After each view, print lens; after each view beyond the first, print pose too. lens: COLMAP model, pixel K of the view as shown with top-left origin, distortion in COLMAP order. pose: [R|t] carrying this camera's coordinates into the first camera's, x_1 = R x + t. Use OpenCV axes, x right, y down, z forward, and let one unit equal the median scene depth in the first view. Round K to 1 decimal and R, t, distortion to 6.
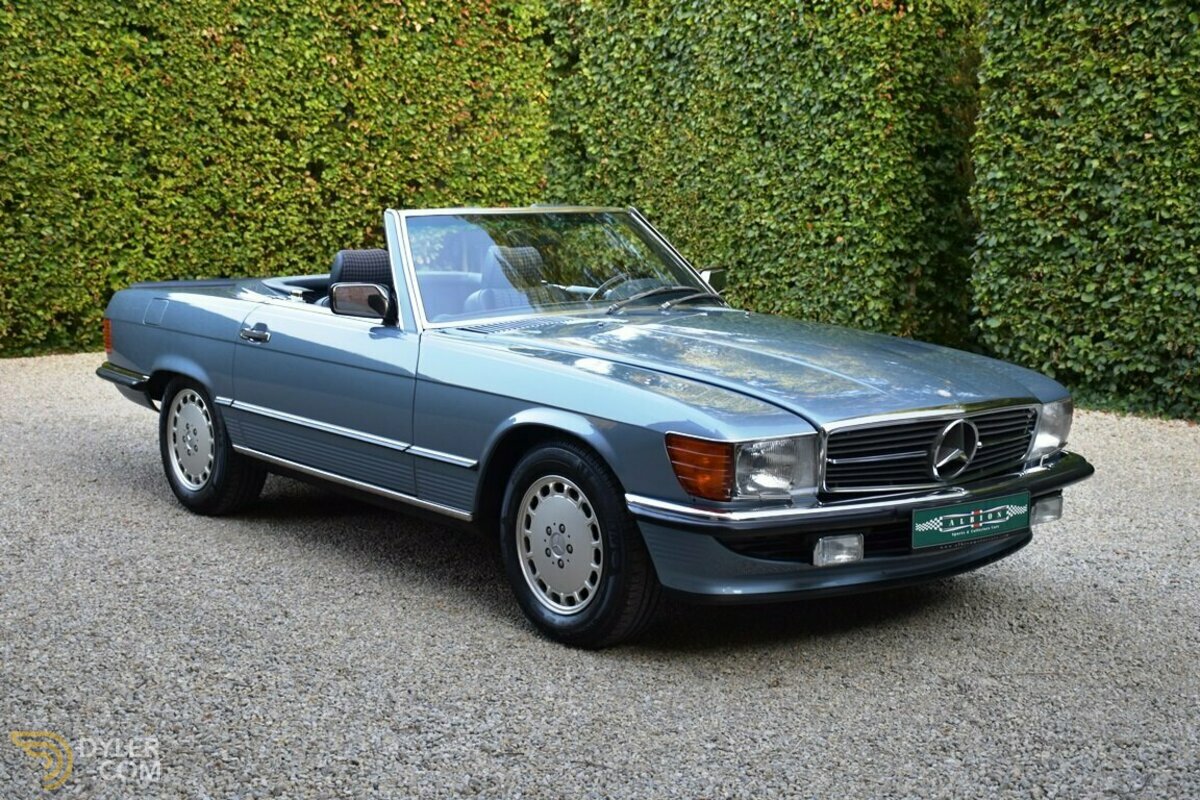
lens RADIAL K [[1713.6, 0, 604.5], [0, 1713.6, 388.4], [0, 0, 1]] dist [0.177578, 0.000000]
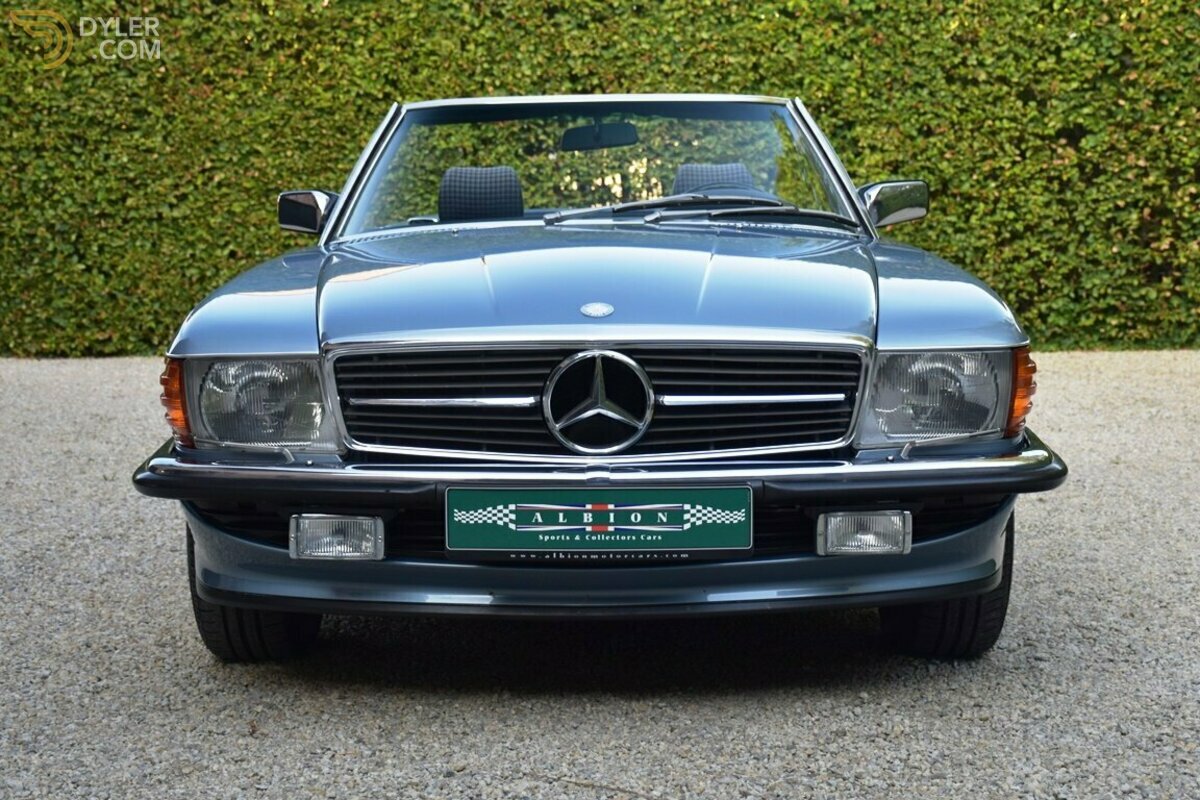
lens RADIAL K [[1893.7, 0, 599.7], [0, 1893.7, 402.2], [0, 0, 1]] dist [0.134691, 0.000000]
pose [[0.746110, 0.045569, -0.664262, 0.261717], [-0.067218, 0.997713, -0.007057, 0.016181], [0.662421, 0.049916, 0.747467, 0.204955]]
